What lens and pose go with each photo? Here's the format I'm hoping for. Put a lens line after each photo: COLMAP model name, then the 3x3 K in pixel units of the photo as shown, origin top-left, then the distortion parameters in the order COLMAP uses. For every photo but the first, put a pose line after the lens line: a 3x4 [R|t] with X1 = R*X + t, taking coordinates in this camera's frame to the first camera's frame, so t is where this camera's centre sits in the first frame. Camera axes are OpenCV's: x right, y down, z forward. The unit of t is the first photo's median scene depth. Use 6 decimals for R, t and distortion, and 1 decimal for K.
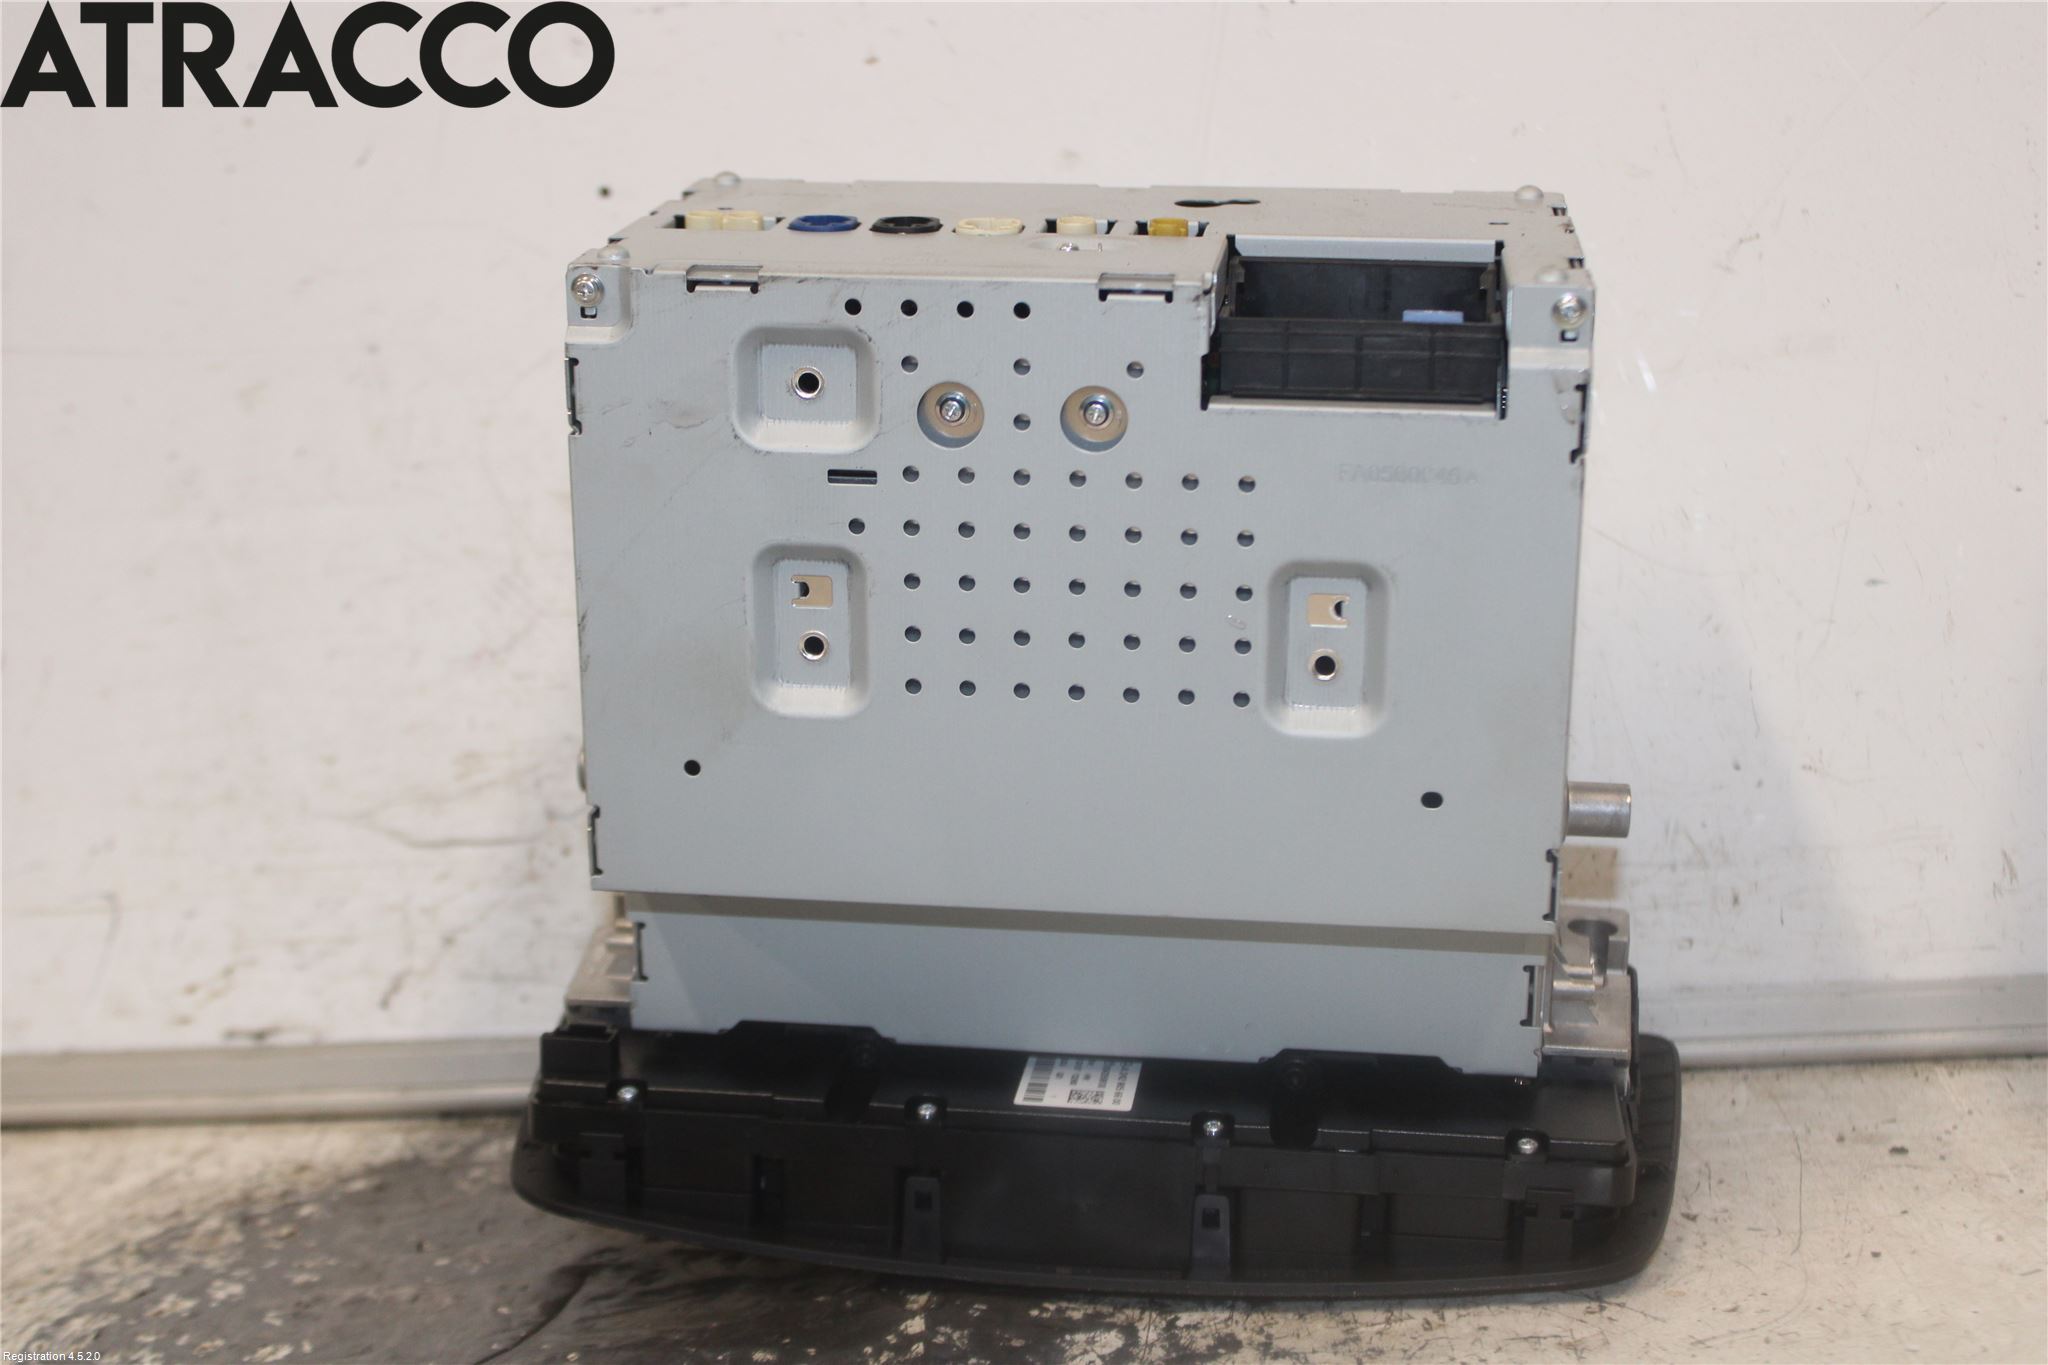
lens RADIAL K [[3077.5, 0, 1024.0], [0, 3077.5, 682.5], [0, 0, 1]] dist [-0.035100, -0.070487]
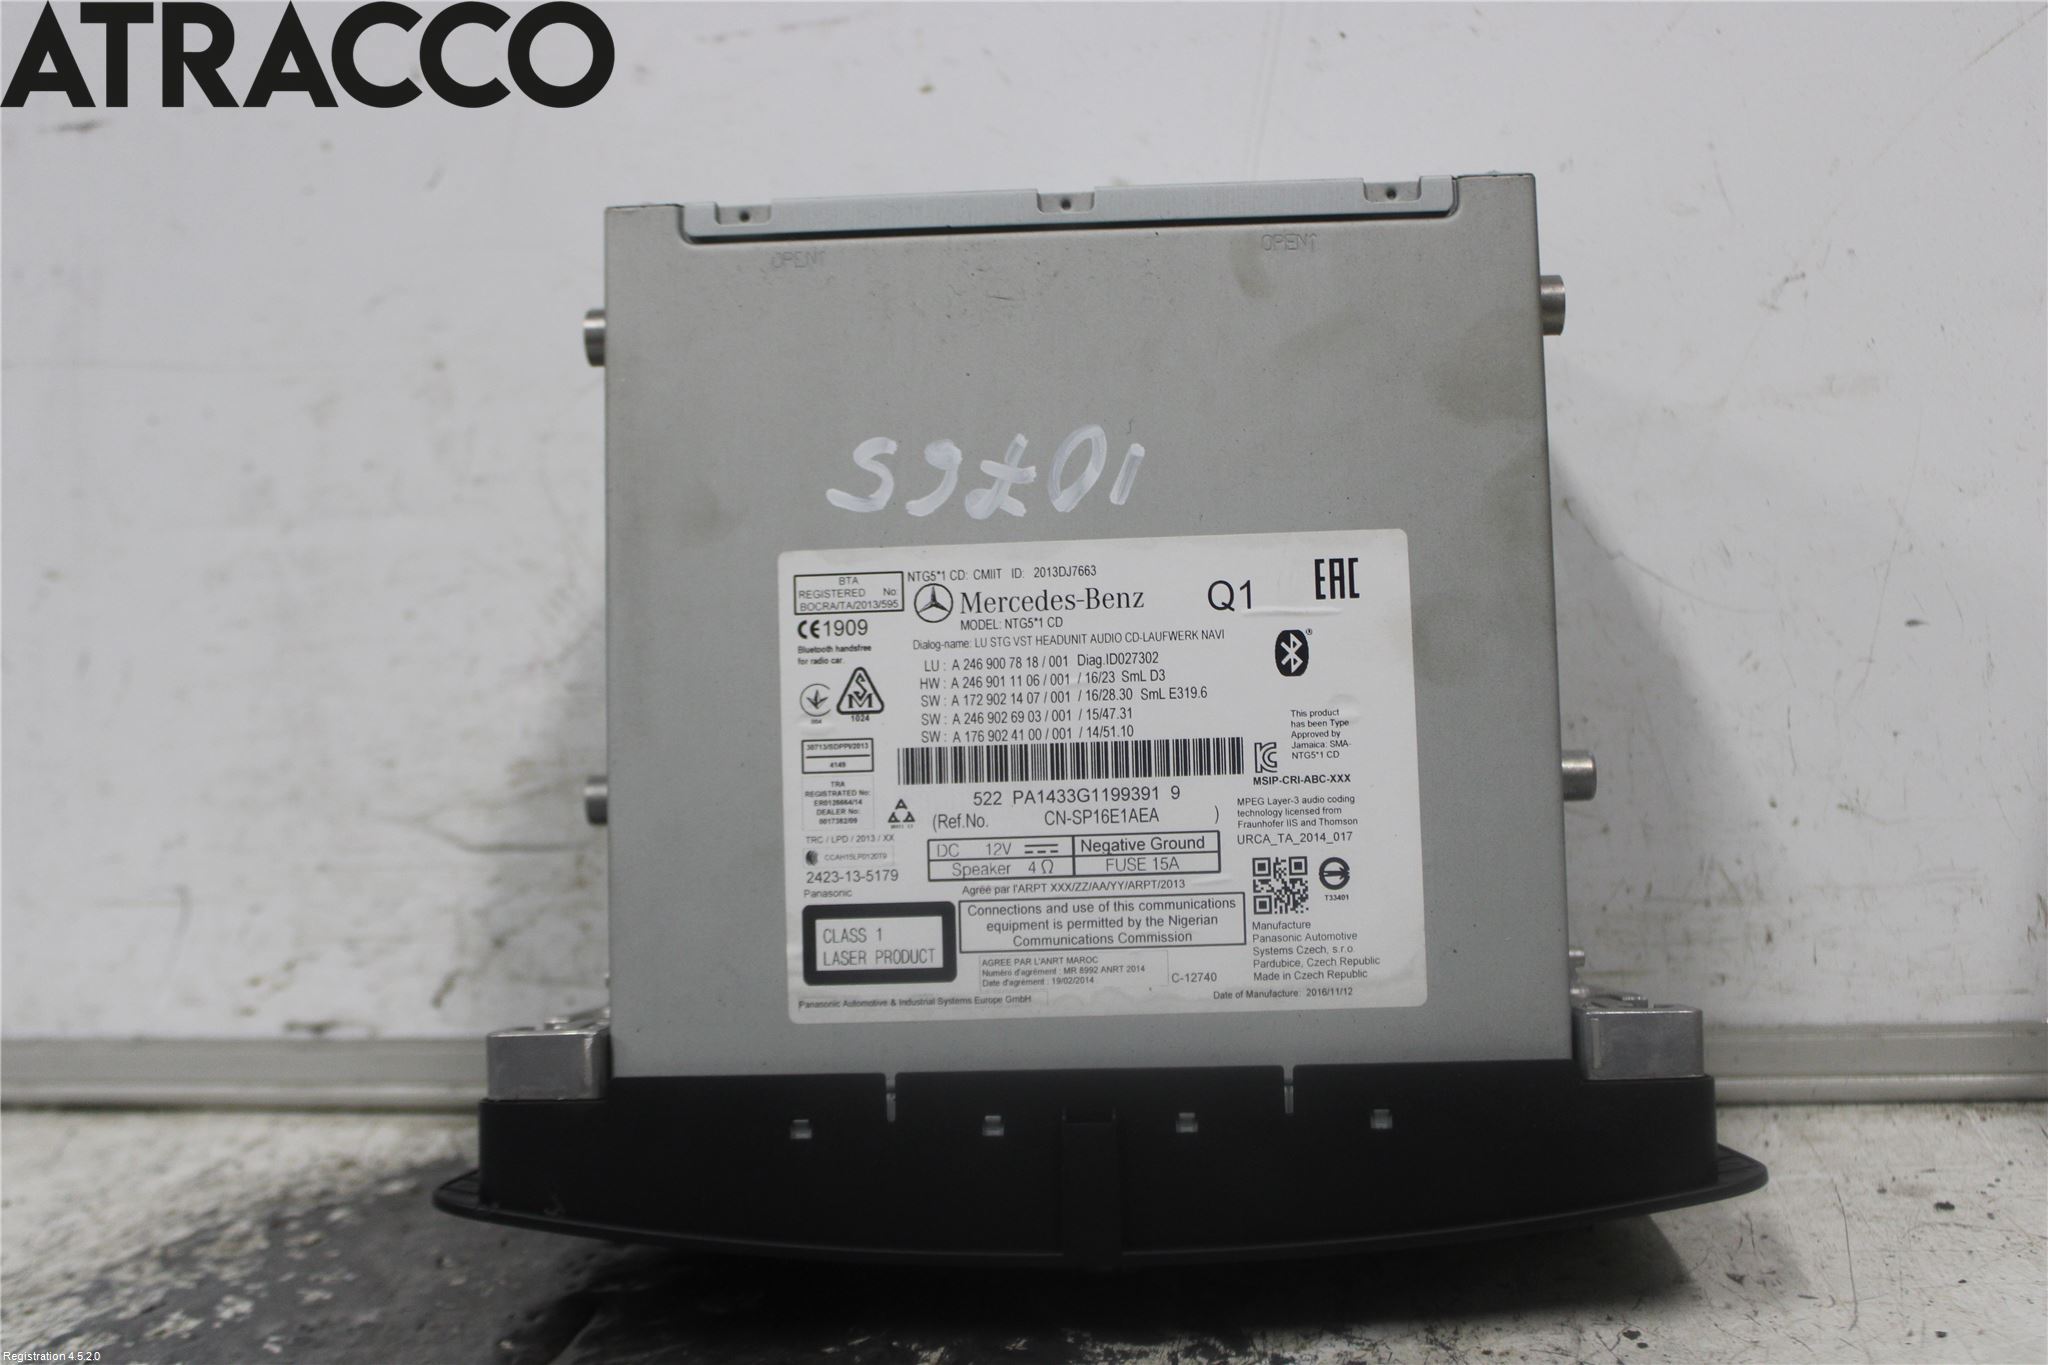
lens RADIAL K [[2373.8, 0, 1024.0], [0, 2373.8, 682.5], [0, 0, 1]] dist [-0.084092, 0.024888]
pose [[0.999340, 0.021311, -0.029422, 0.010116], [-0.021284, 0.999773, 0.001227, -0.008244], [0.029441, -0.000600, 0.999566, 0.233256]]
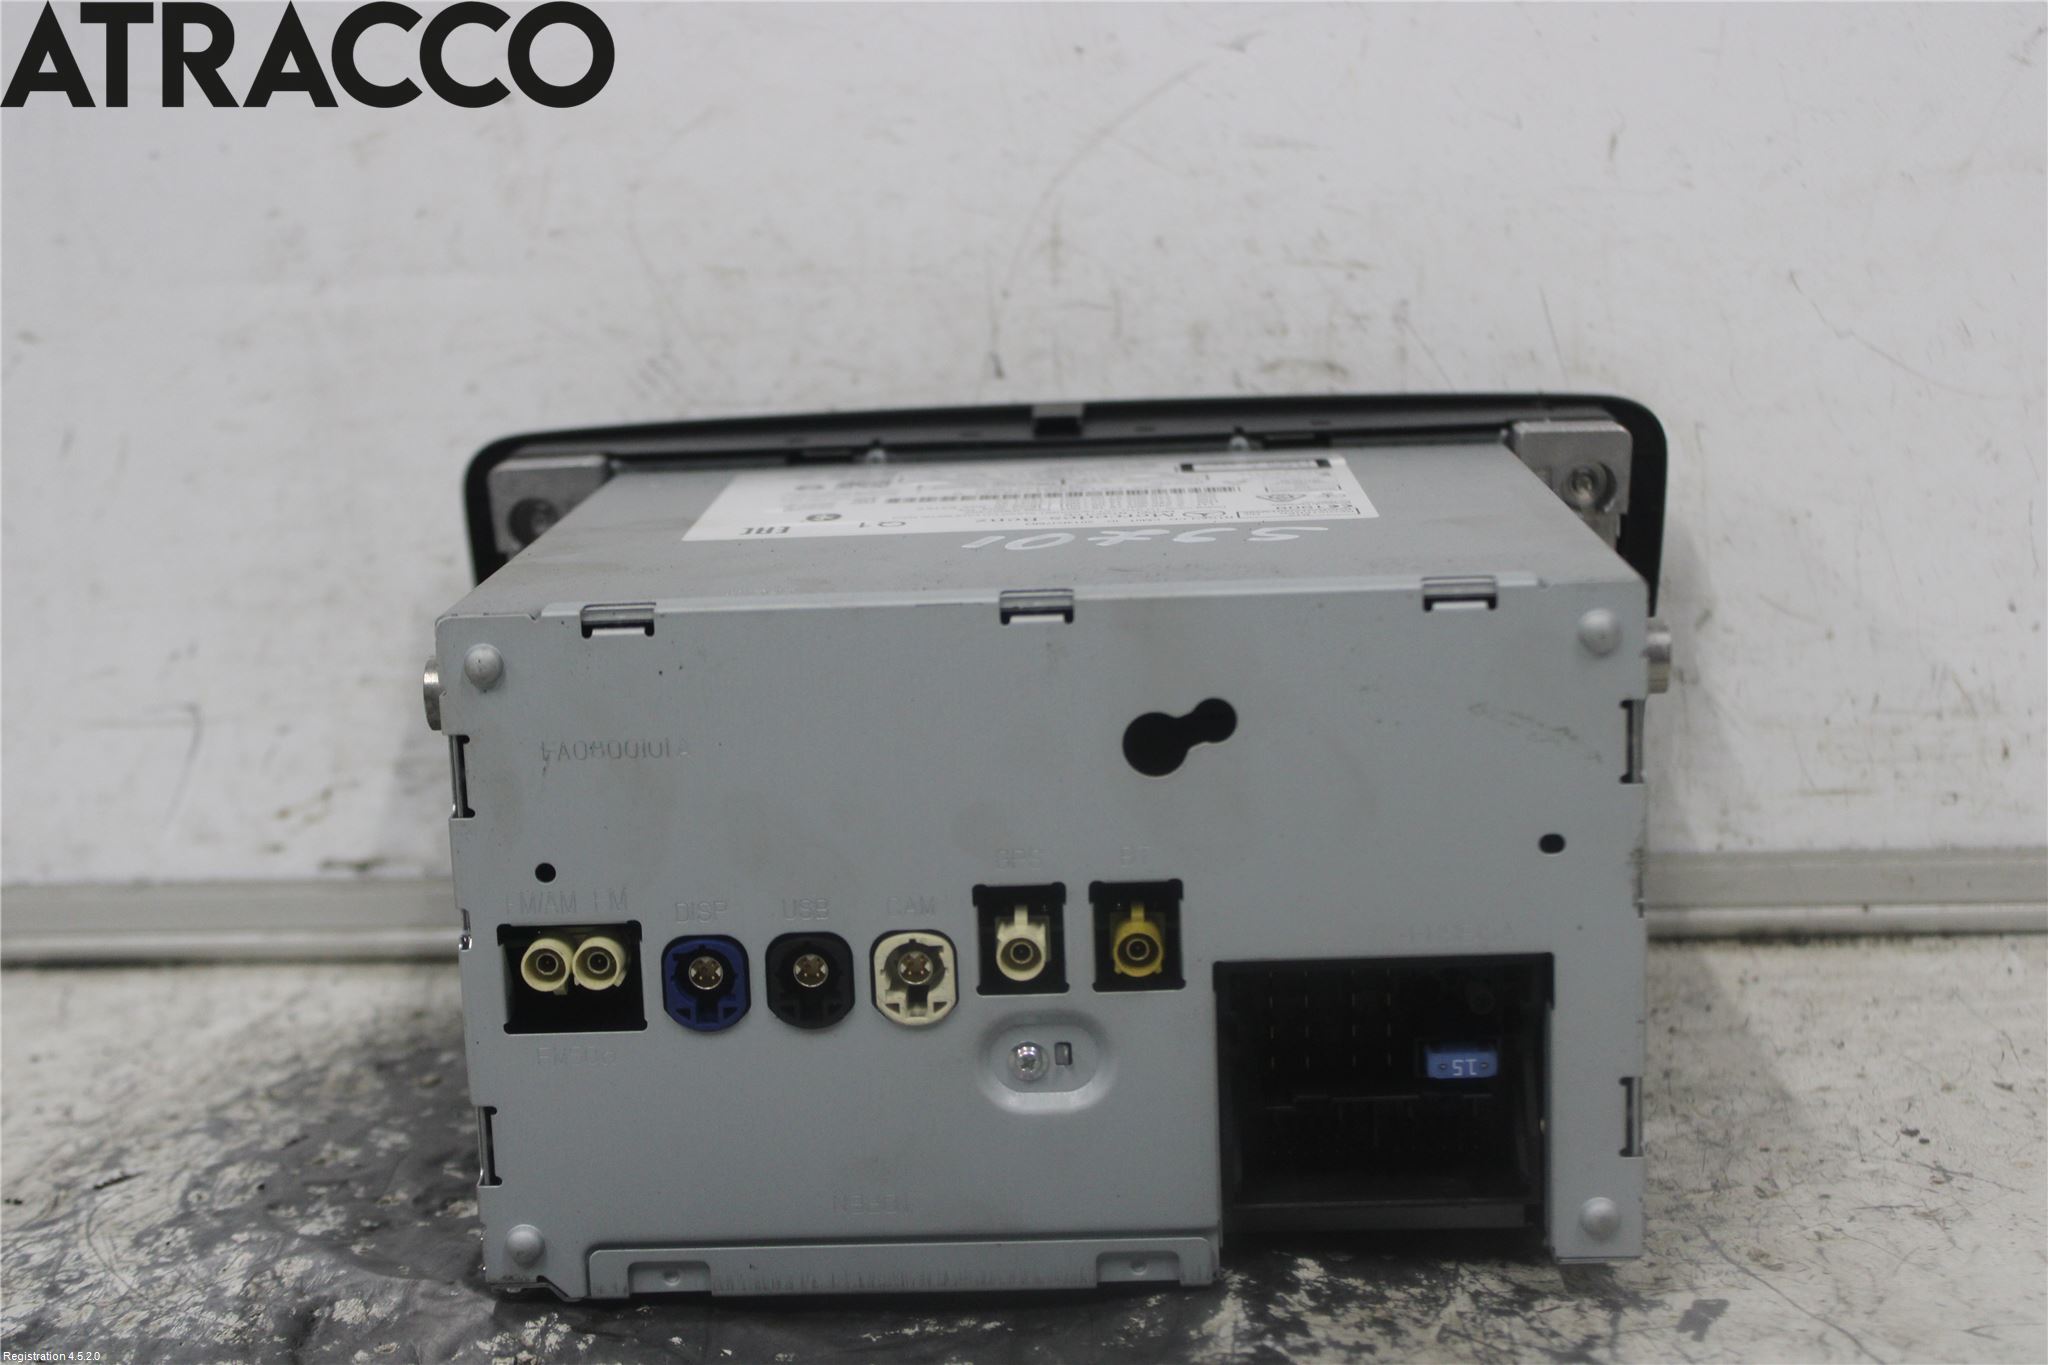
lens RADIAL K [[3313.8, 0, 1024.0], [0, 3313.8, 682.5], [0, 0, 1]] dist [-0.028045, 0.071013]
pose [[0.997974, 0.025901, 0.058118, -0.123433], [-0.027838, 0.999075, 0.032773, 0.026516], [-0.057216, -0.034325, 0.997772, 0.031135]]
